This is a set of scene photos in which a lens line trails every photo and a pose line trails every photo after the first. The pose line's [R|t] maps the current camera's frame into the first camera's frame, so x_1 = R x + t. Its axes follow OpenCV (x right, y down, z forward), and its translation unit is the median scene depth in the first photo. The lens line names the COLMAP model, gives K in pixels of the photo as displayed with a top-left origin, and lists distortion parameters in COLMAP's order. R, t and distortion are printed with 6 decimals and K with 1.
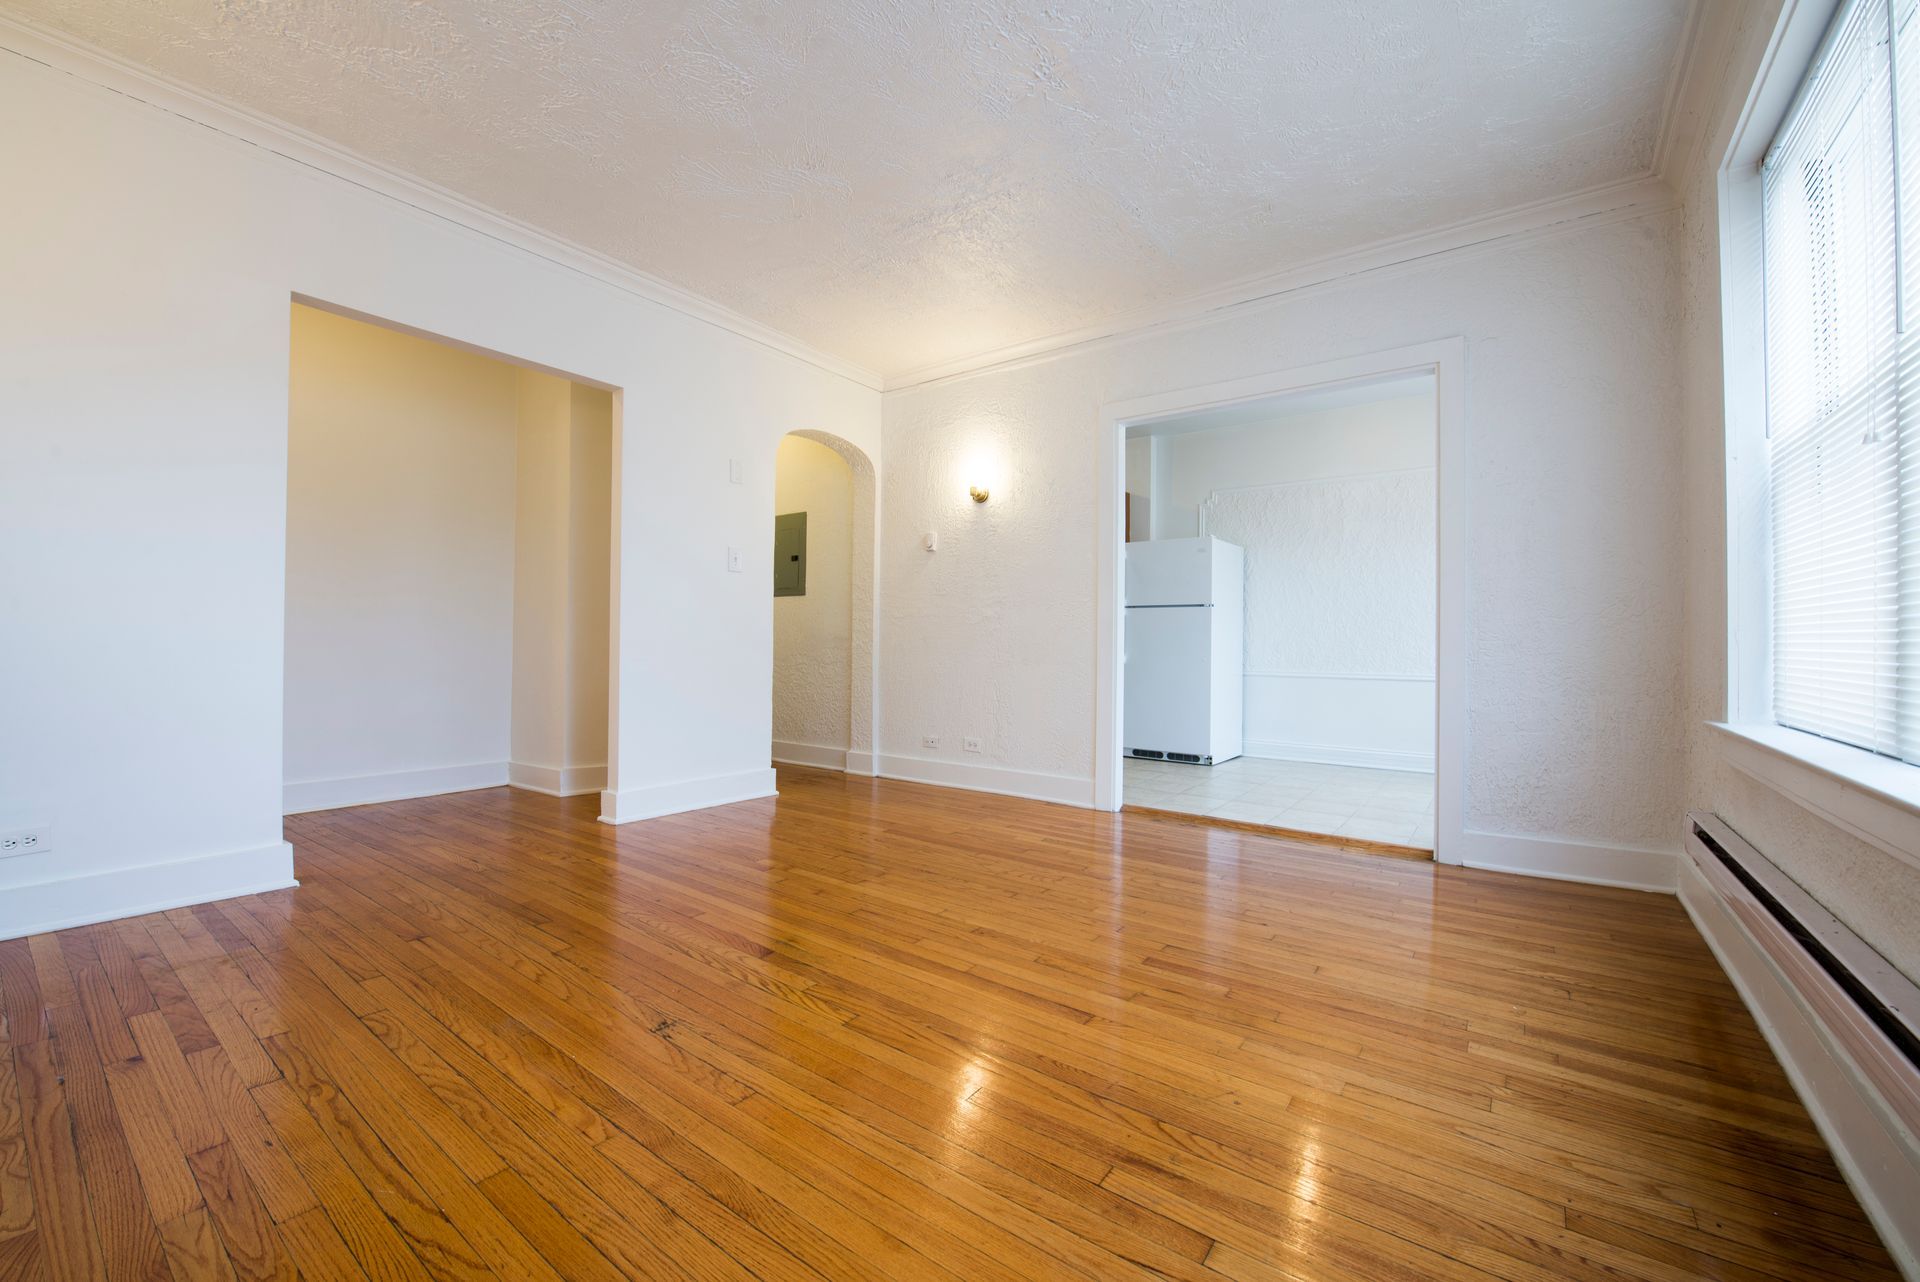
lens RADIAL K [[765.9, 0, 953.3], [0, 765.9, 642.3], [0, 0, 1]] dist [-0.016656, -0.002577]
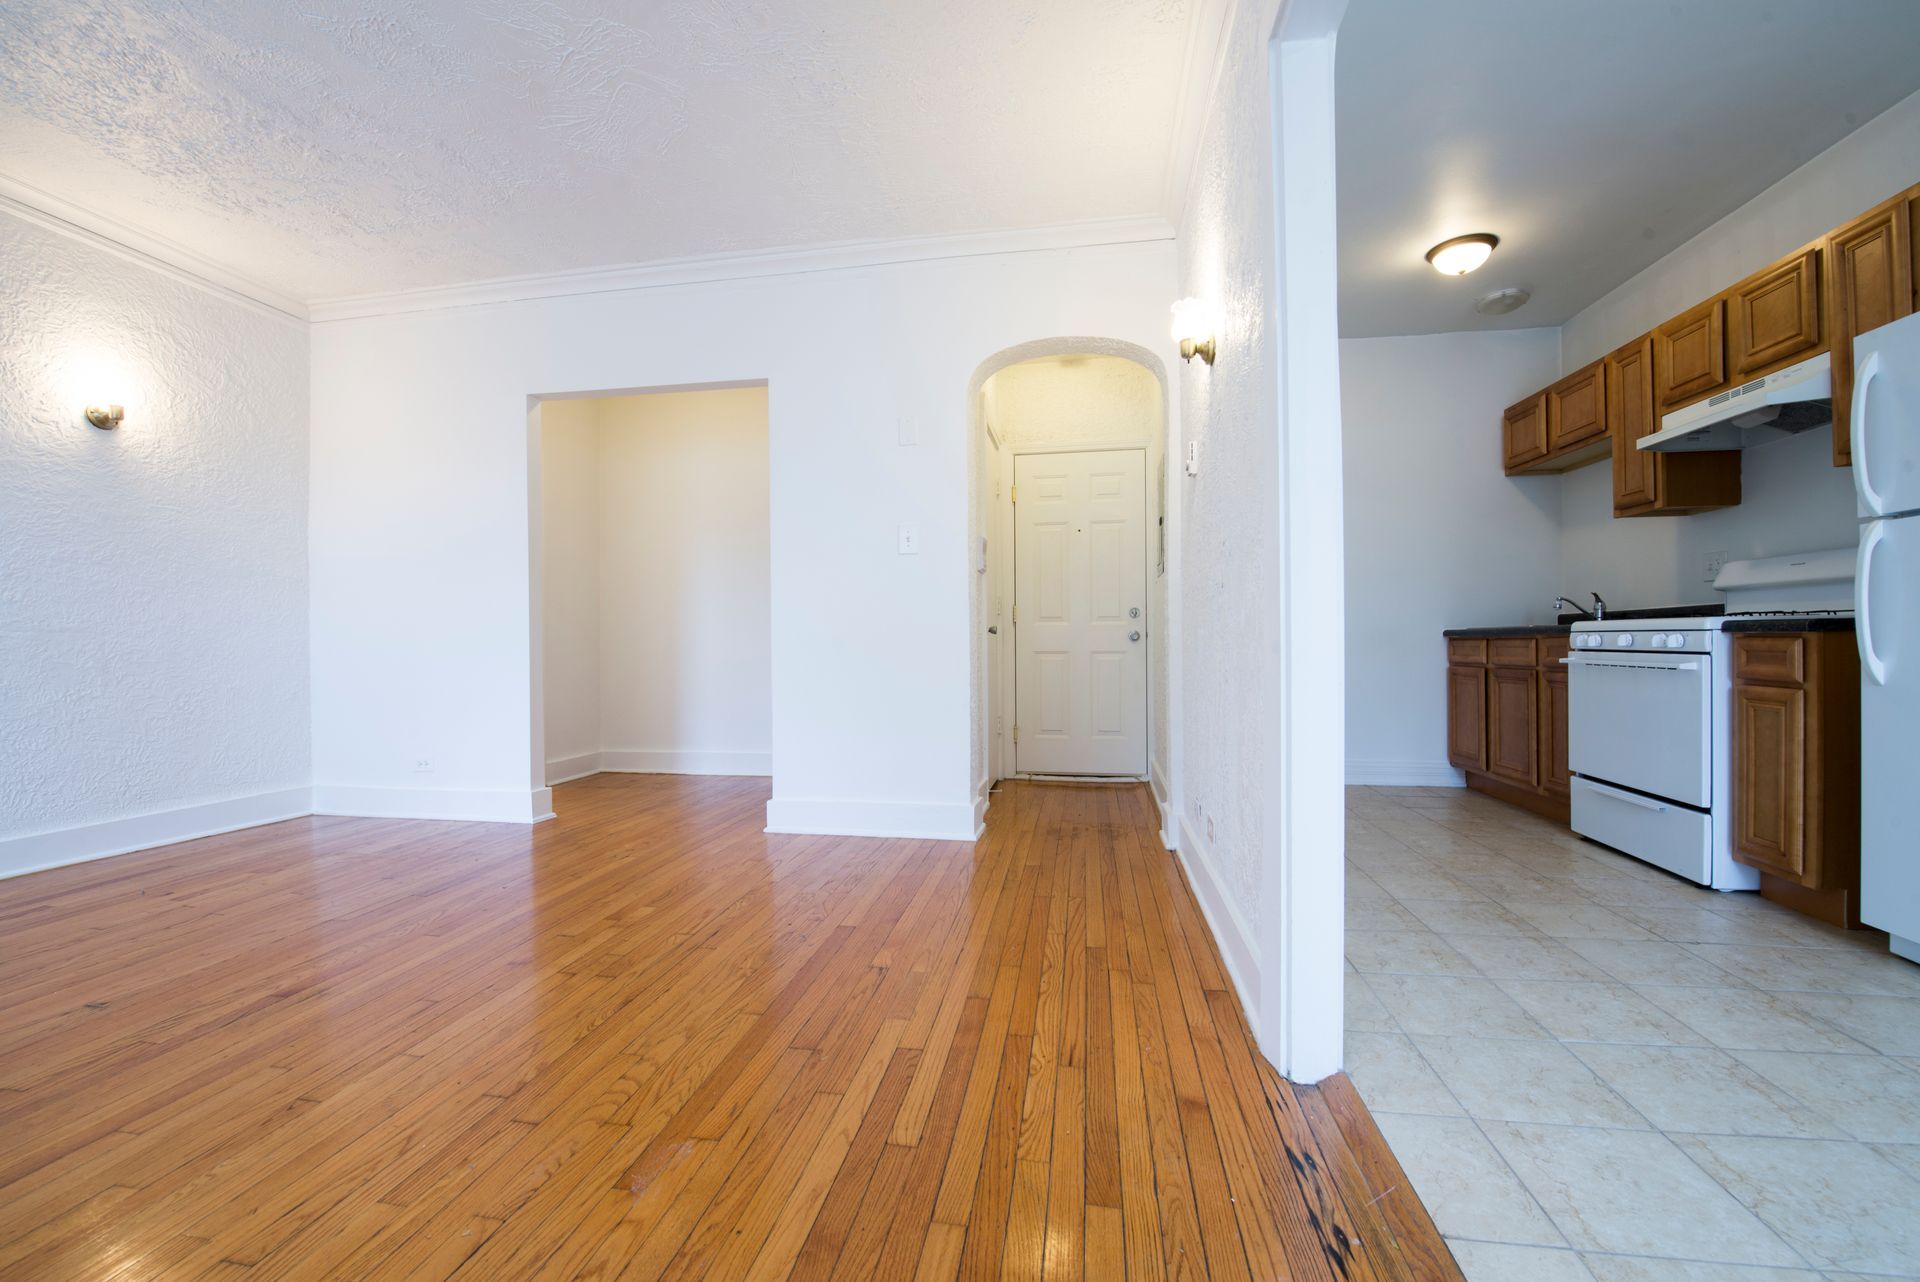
lens RADIAL K [[769.5, 0, 952.2], [0, 769.5, 642.2], [0, 0, 1]] dist [-0.011192, -0.004065]
pose [[0.449677, -0.013329, -0.893092, 0.945439], [0.012406, 0.999885, -0.008676, 0.016527], [0.893105, -0.007178, 0.449791, 1.373680]]
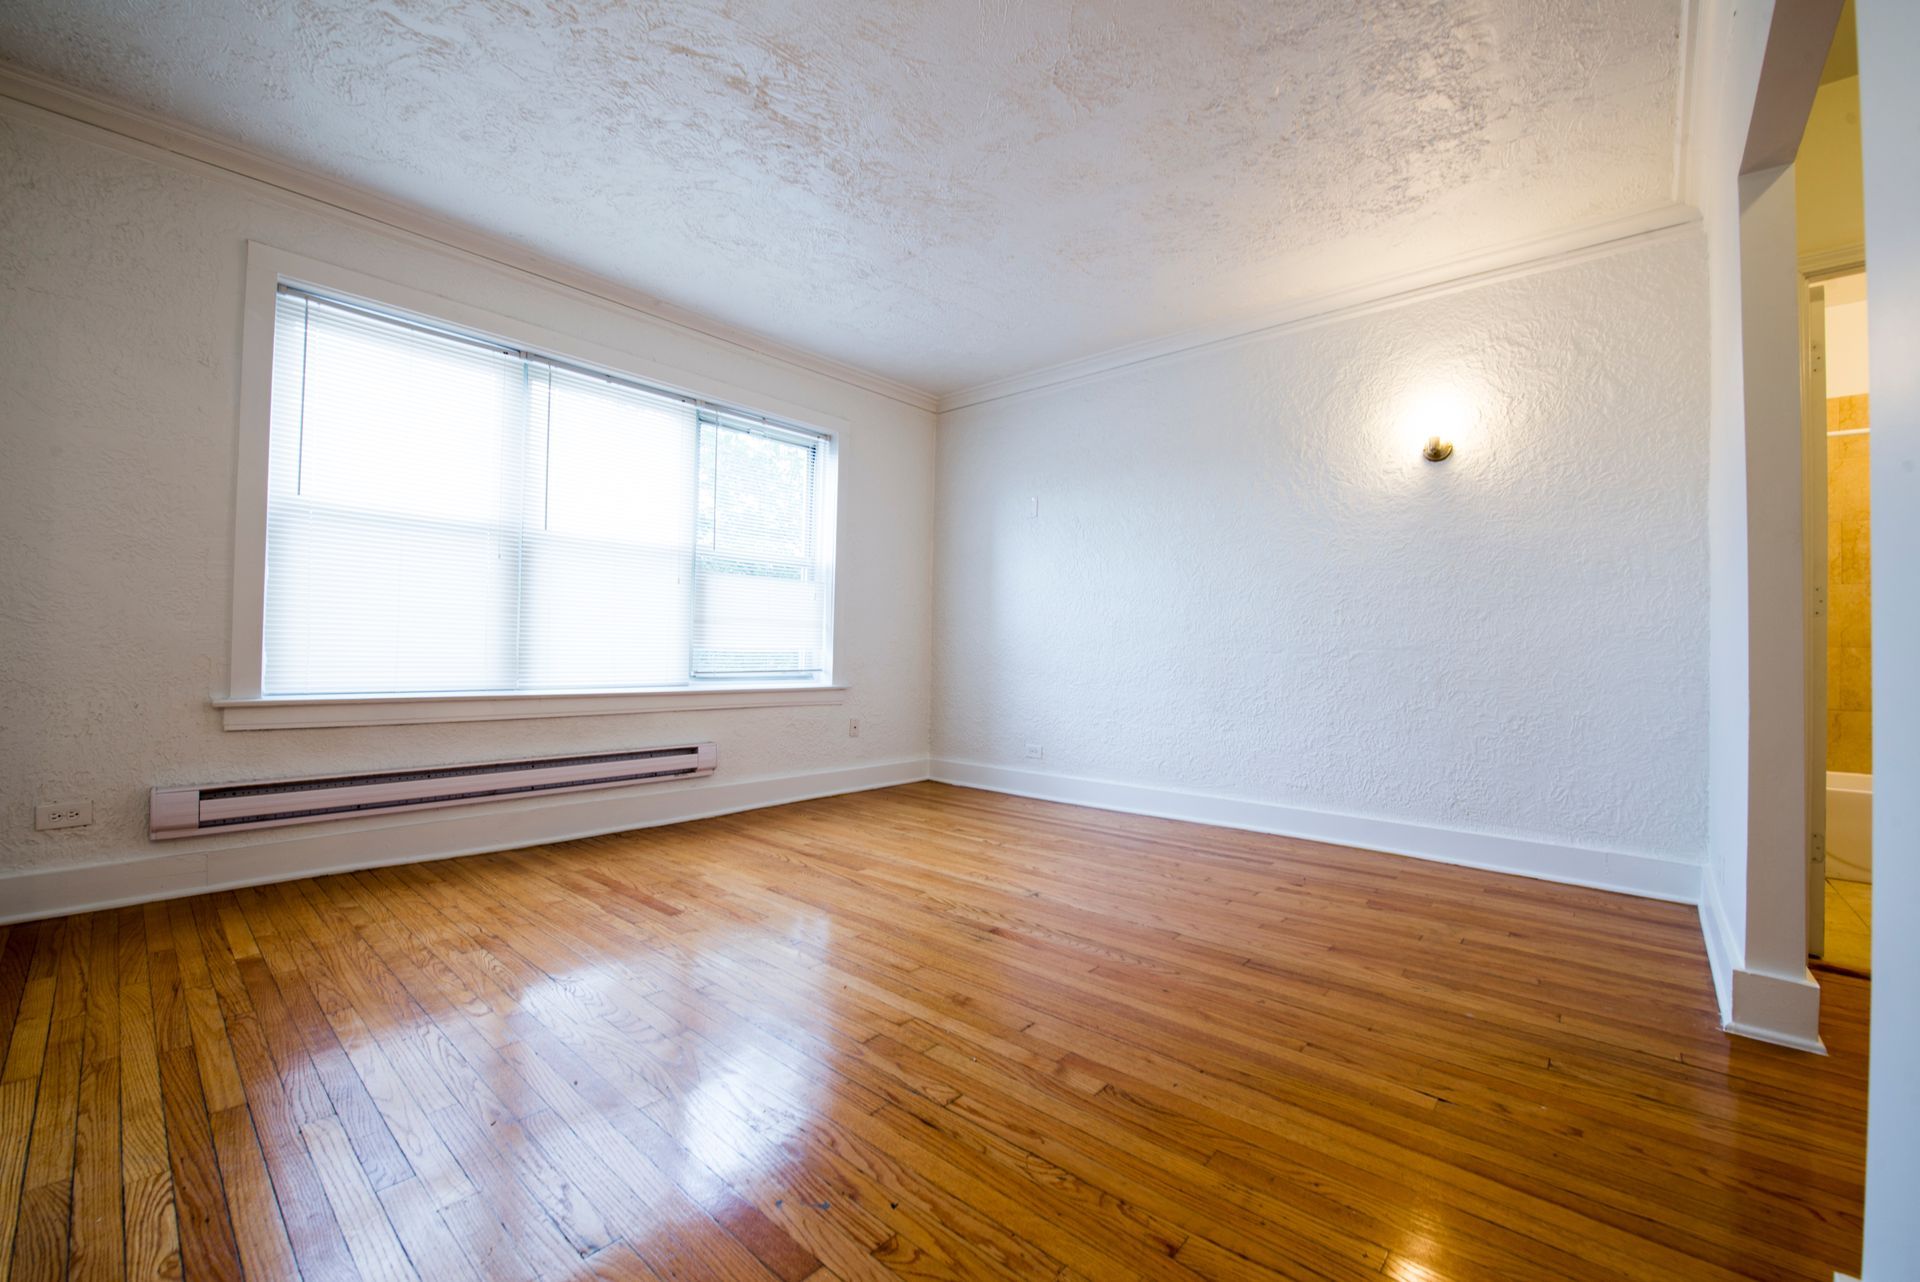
lens RADIAL K [[765.9, 0, 953.3], [0, 765.9, 642.3], [0, 0, 1]] dist [-0.016656, -0.002577]
pose [[-0.995619, -0.025365, 0.090001, -0.290298], [-0.026860, 0.999520, -0.015438, -0.000957], [-0.089566, -0.017788, -0.995822, 2.261970]]
